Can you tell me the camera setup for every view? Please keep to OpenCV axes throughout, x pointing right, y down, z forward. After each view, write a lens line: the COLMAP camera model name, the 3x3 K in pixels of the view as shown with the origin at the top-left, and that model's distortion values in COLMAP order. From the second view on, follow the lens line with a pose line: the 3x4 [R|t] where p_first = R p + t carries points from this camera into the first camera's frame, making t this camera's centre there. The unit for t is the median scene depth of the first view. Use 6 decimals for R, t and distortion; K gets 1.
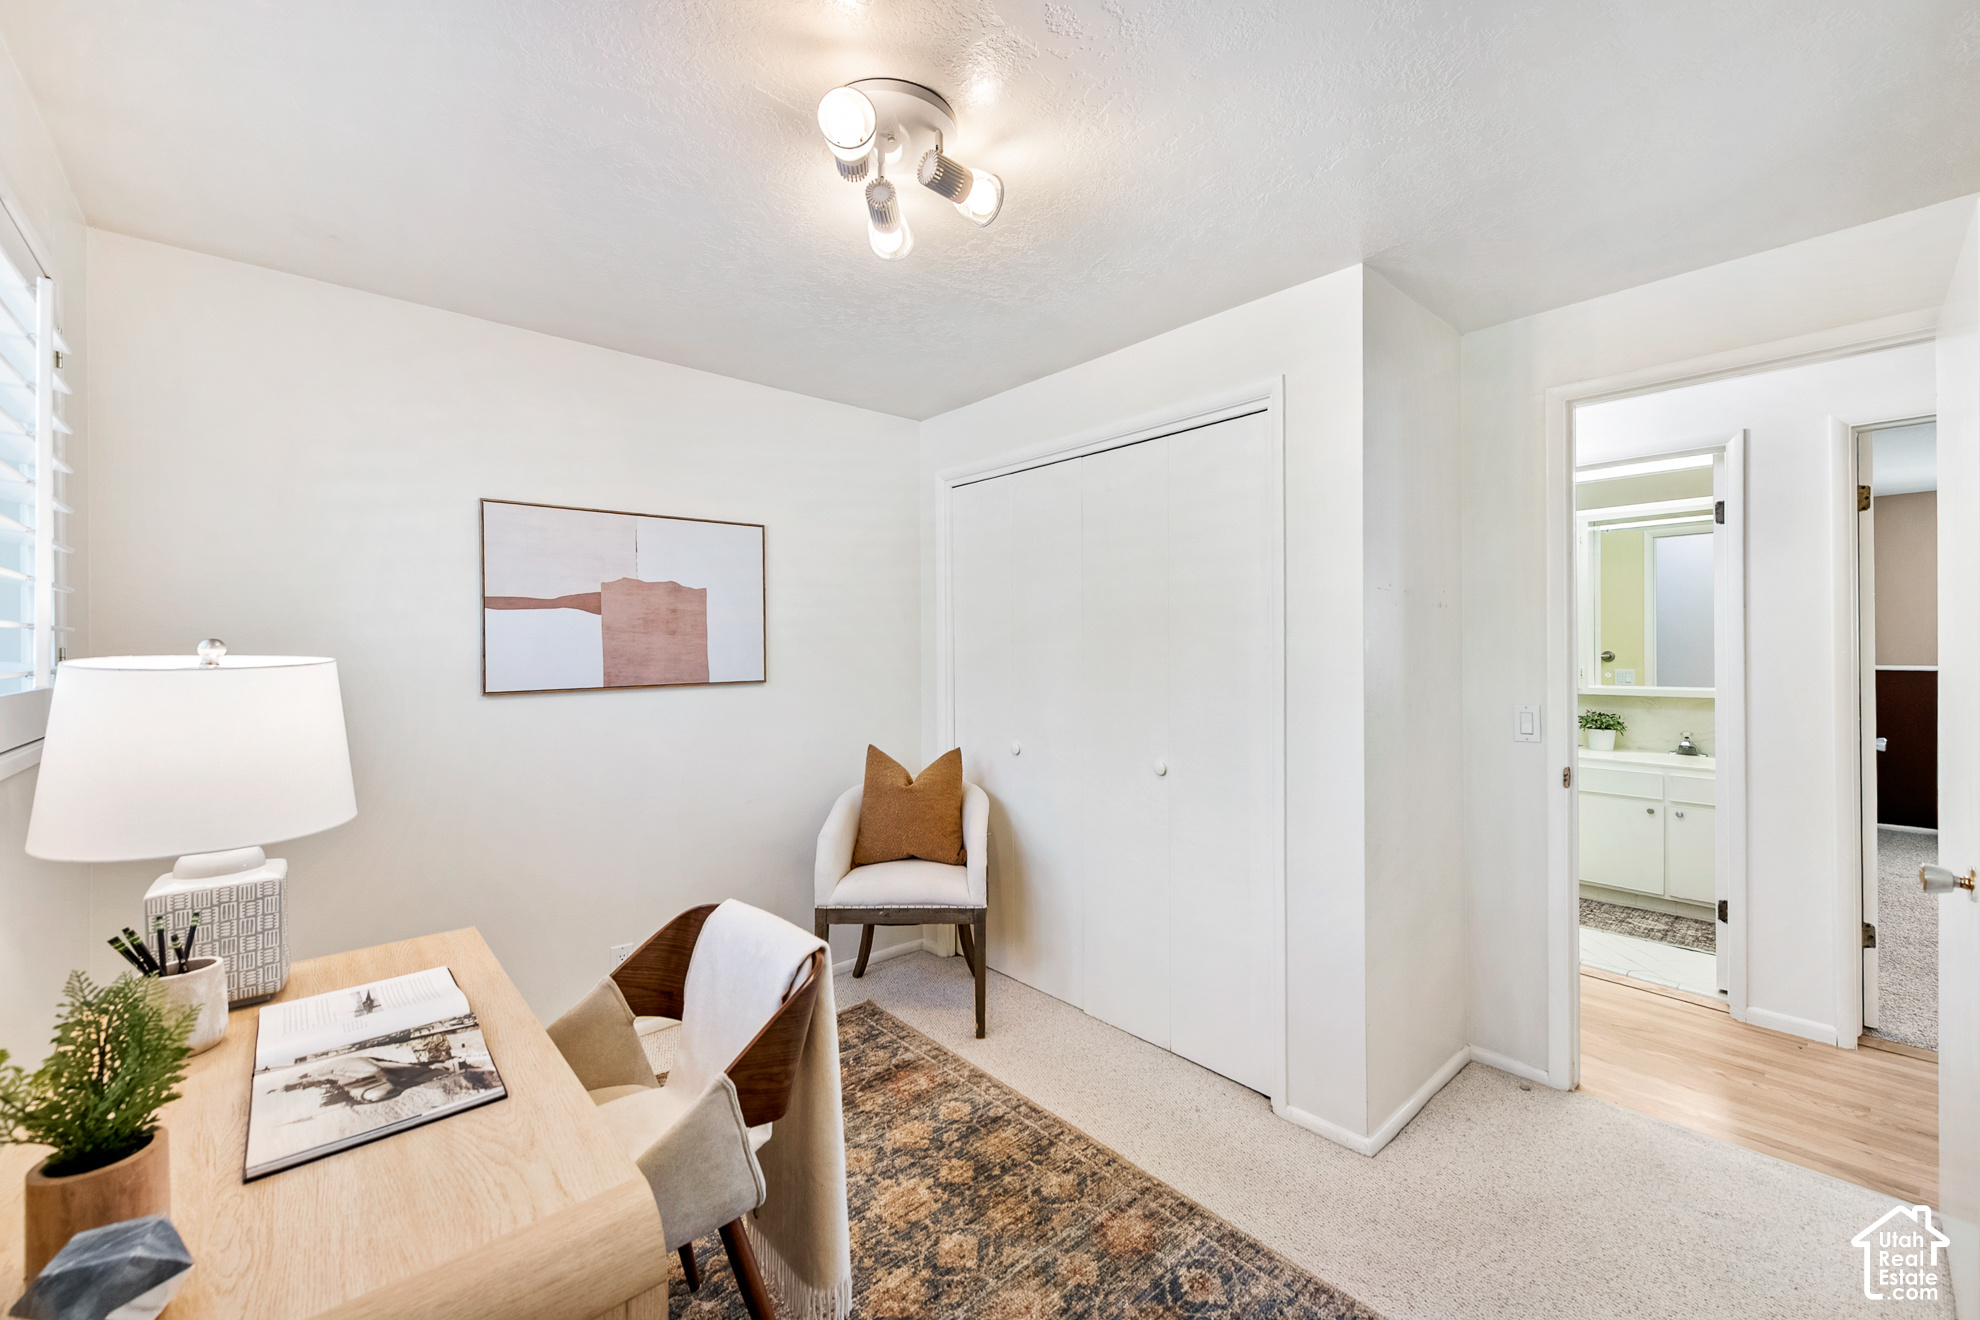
lens RADIAL K [[778.6, 0, 1006.8], [0, 778.6, 651.8], [0, 0, 1]] dist [0.009307, -0.000180]
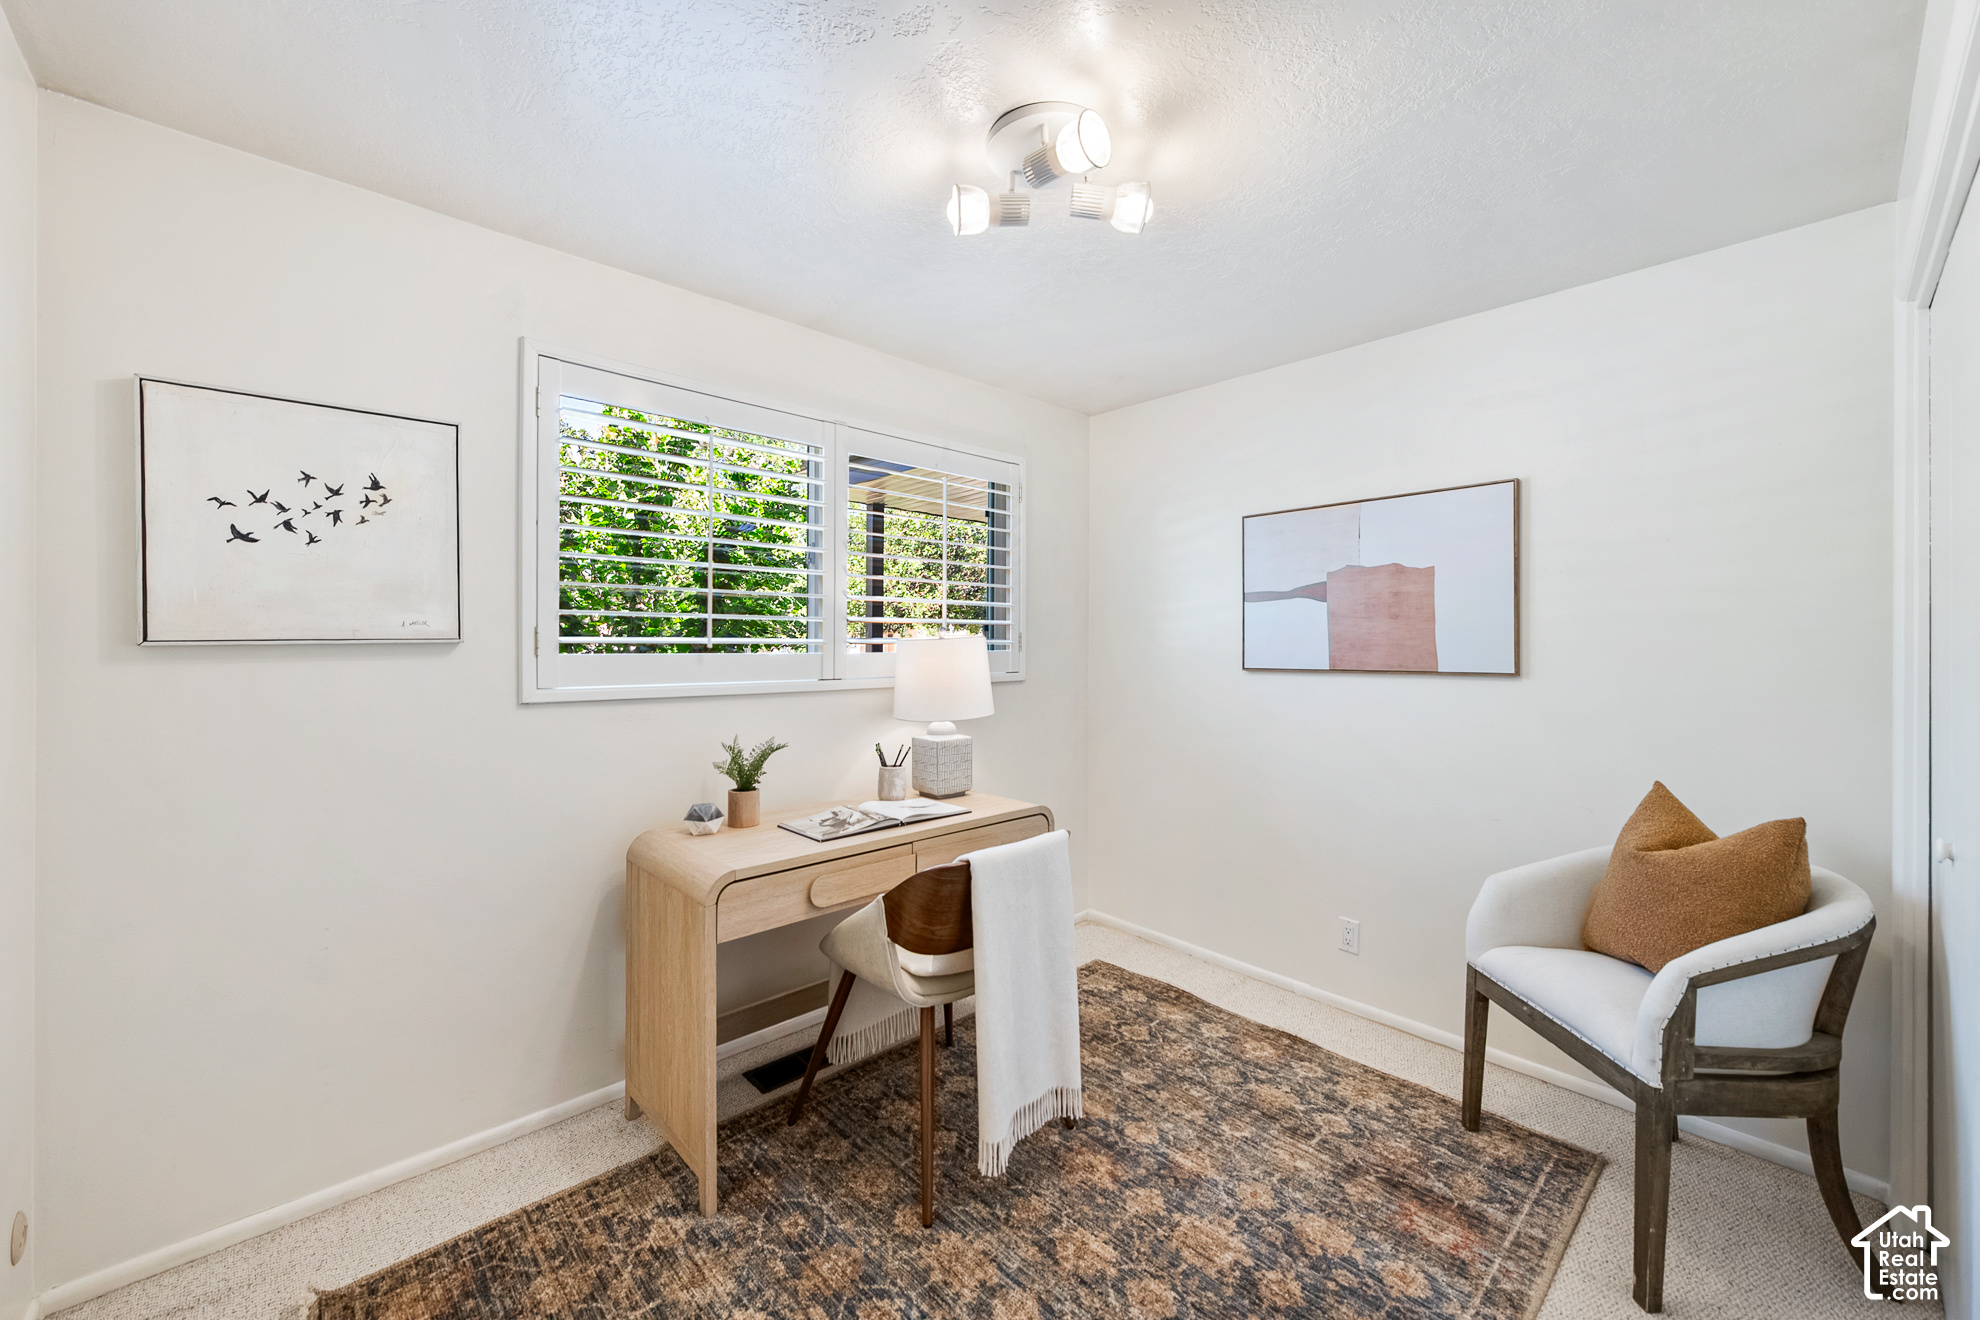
lens RADIAL K [[778.6, 0, 1008.4], [0, 778.6, 647.1], [0, 0, 1]] dist [0.009307, -0.000180]
pose [[0.046047, 0.016276, -0.998807, 0.535024], [-0.007267, 0.999846, 0.015958, 0.000312], [0.998913, 0.006524, 0.046158, 0.514689]]
